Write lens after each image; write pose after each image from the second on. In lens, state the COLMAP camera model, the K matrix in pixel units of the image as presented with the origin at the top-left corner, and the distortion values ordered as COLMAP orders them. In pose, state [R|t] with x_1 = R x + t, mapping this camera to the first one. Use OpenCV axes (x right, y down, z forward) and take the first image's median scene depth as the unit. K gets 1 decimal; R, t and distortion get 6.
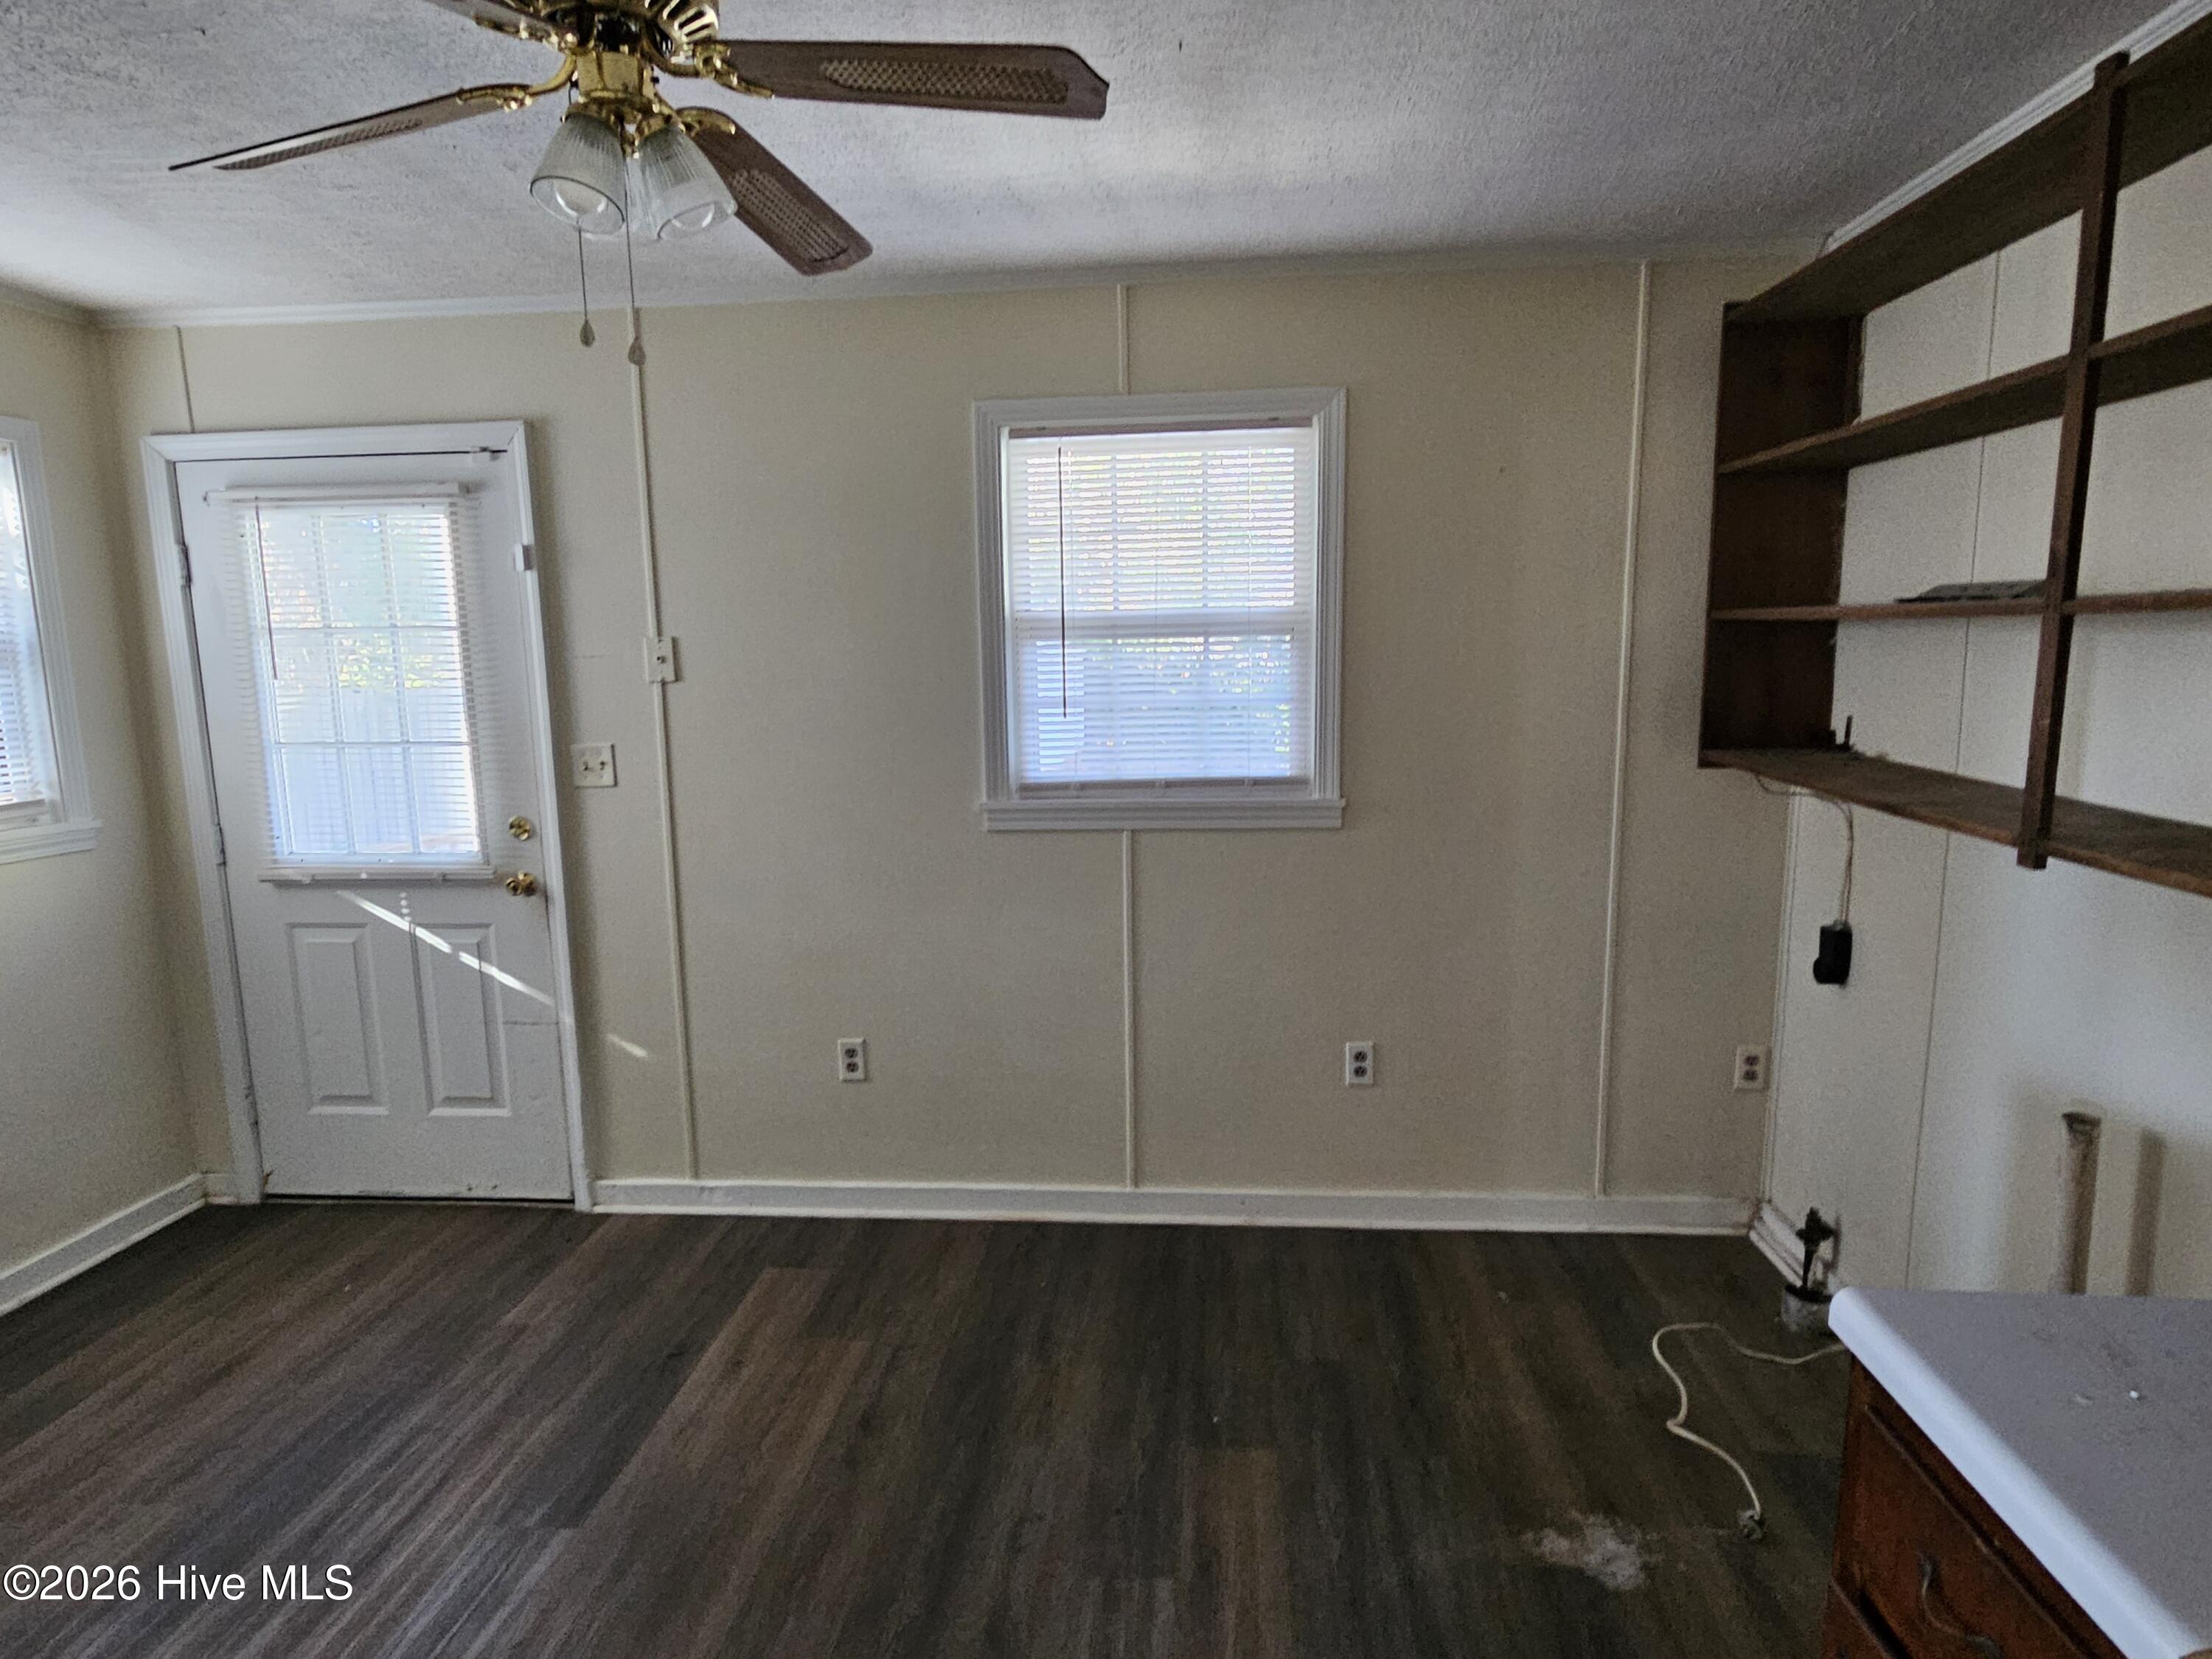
lens RADIAL K [[1192.5, 0, 1111.3], [0, 1192.5, 832.7], [0, 0, 1]] dist [-0.009332, 0.000777]
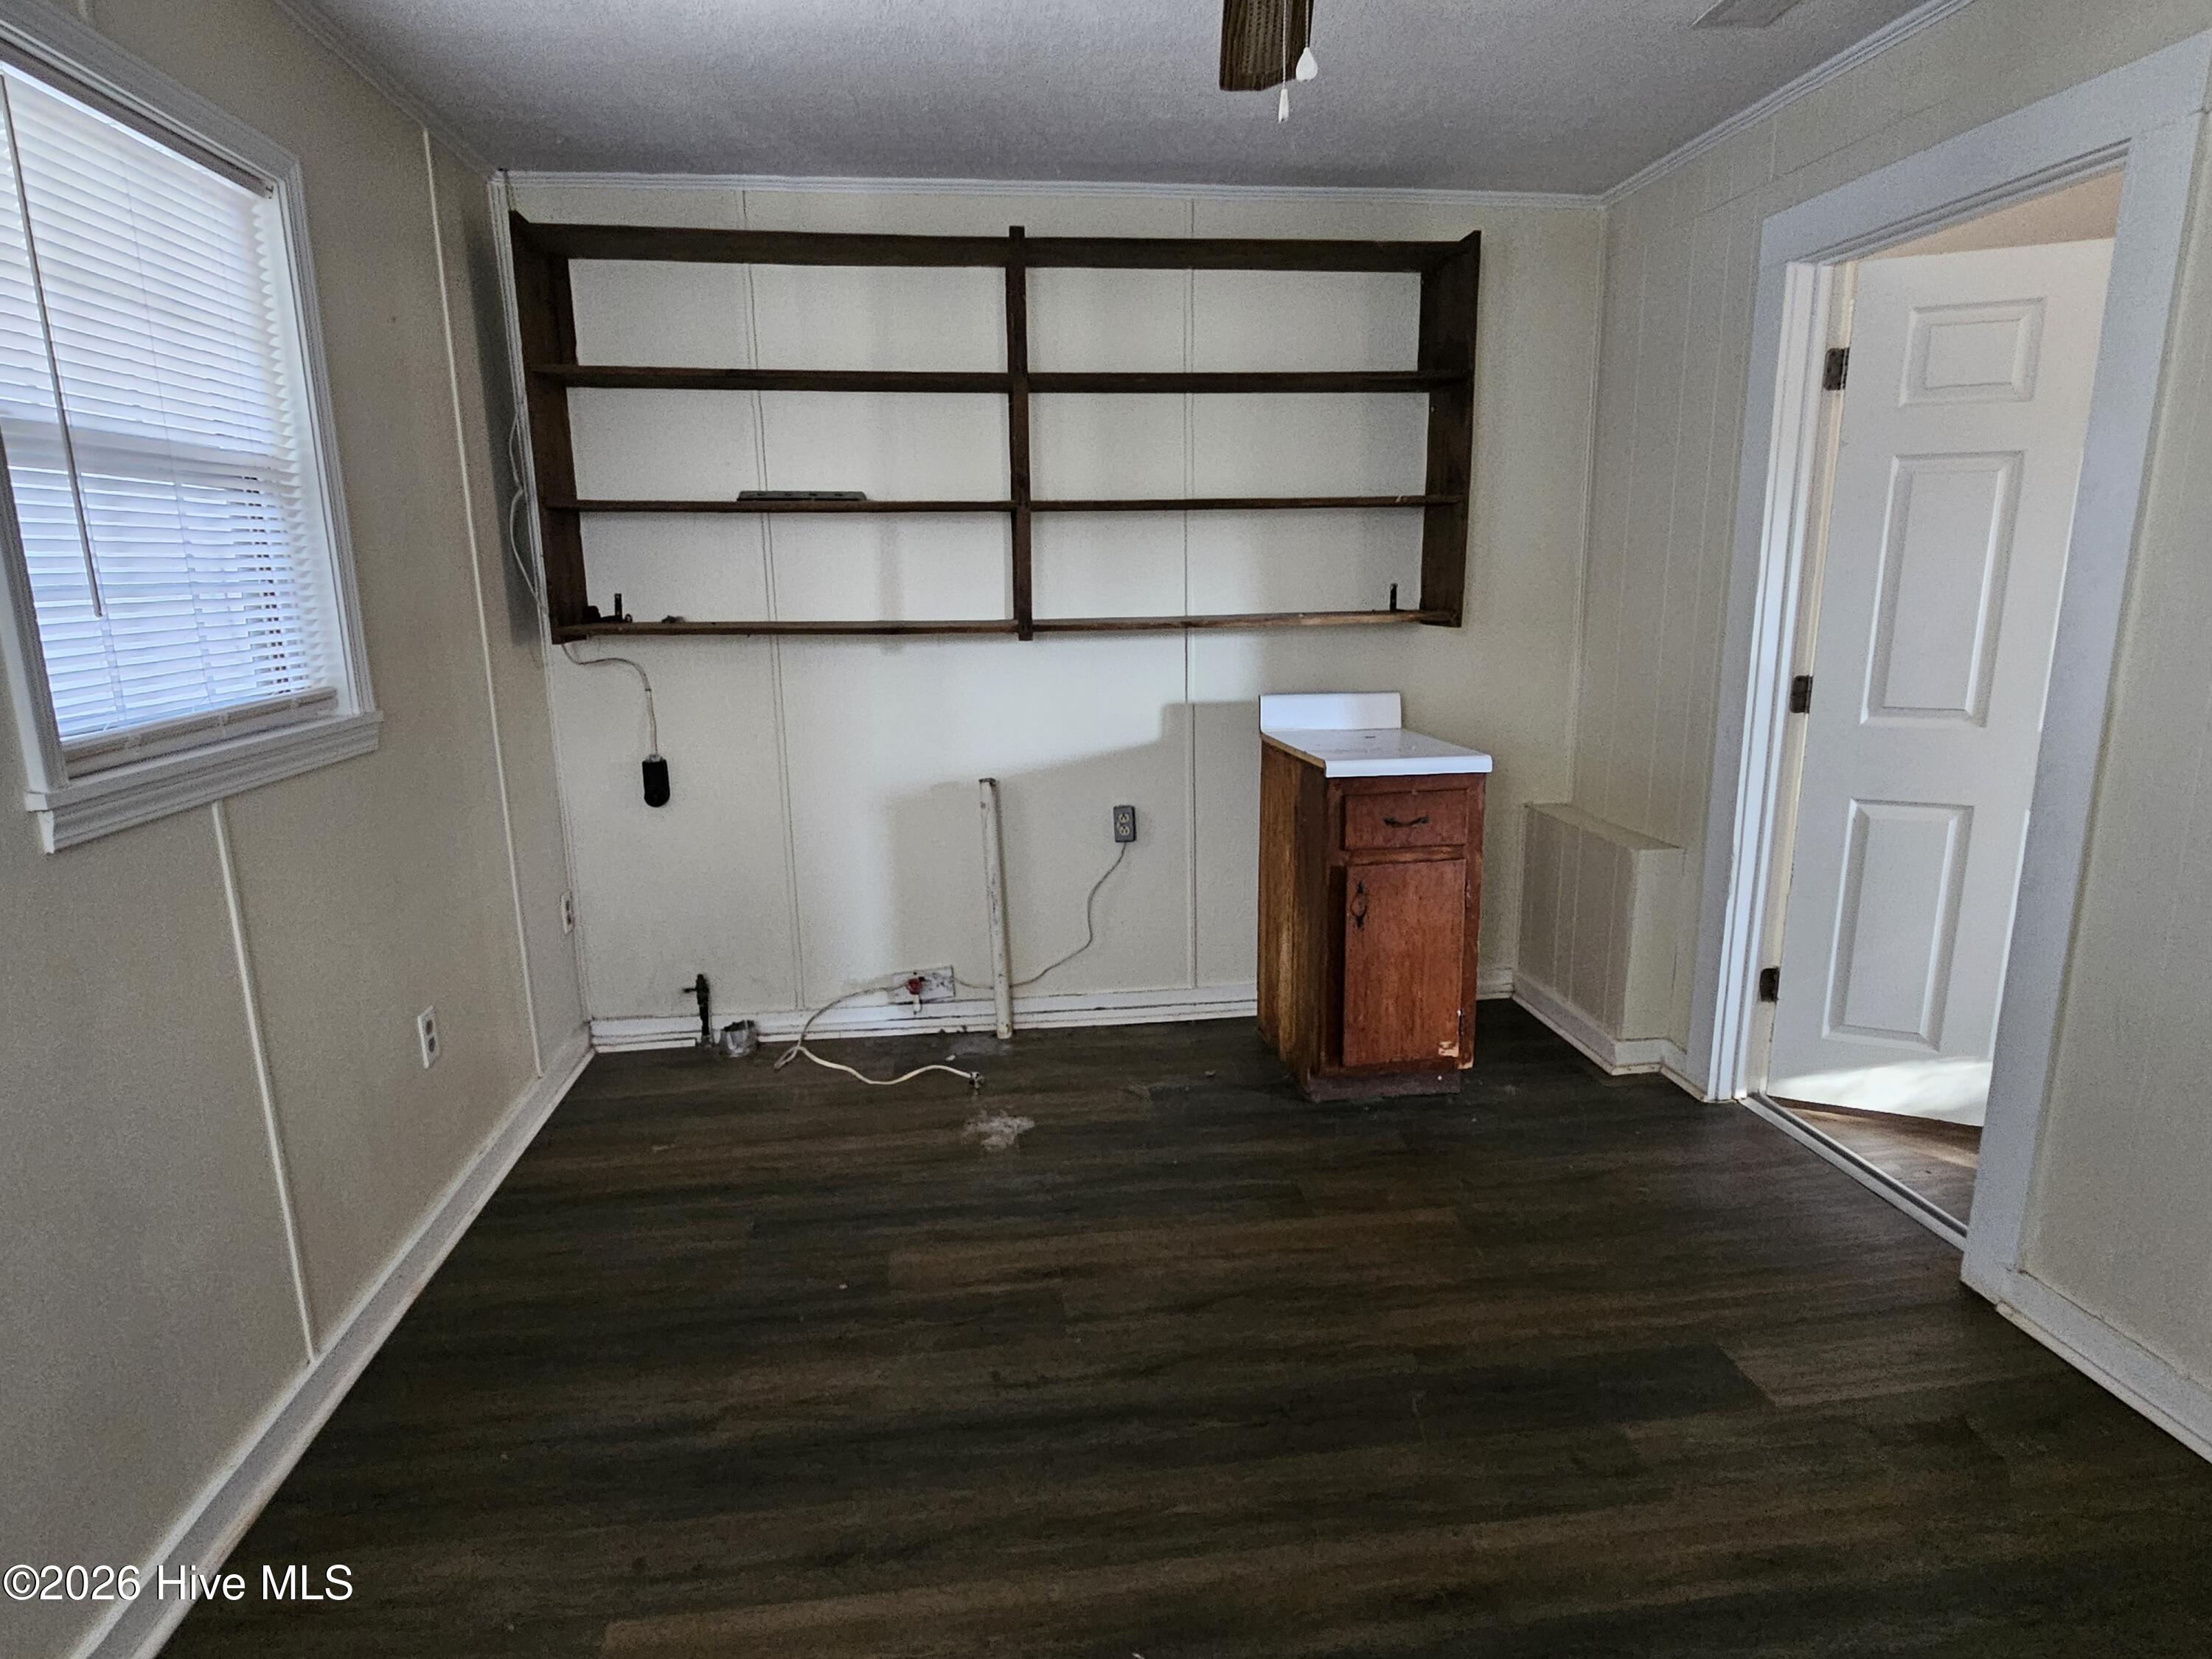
lens RADIAL K [[1192.5, 0, 1108.6], [0, 1192.5, 820.7], [0, 0, 1]] dist [-0.009332, 0.000777]
pose [[-0.173871, -0.186722, 0.966904, -0.816257], [0.170056, 0.961416, 0.216242, -0.057647], [-0.969974, 0.202026, -0.135409, 0.814555]]
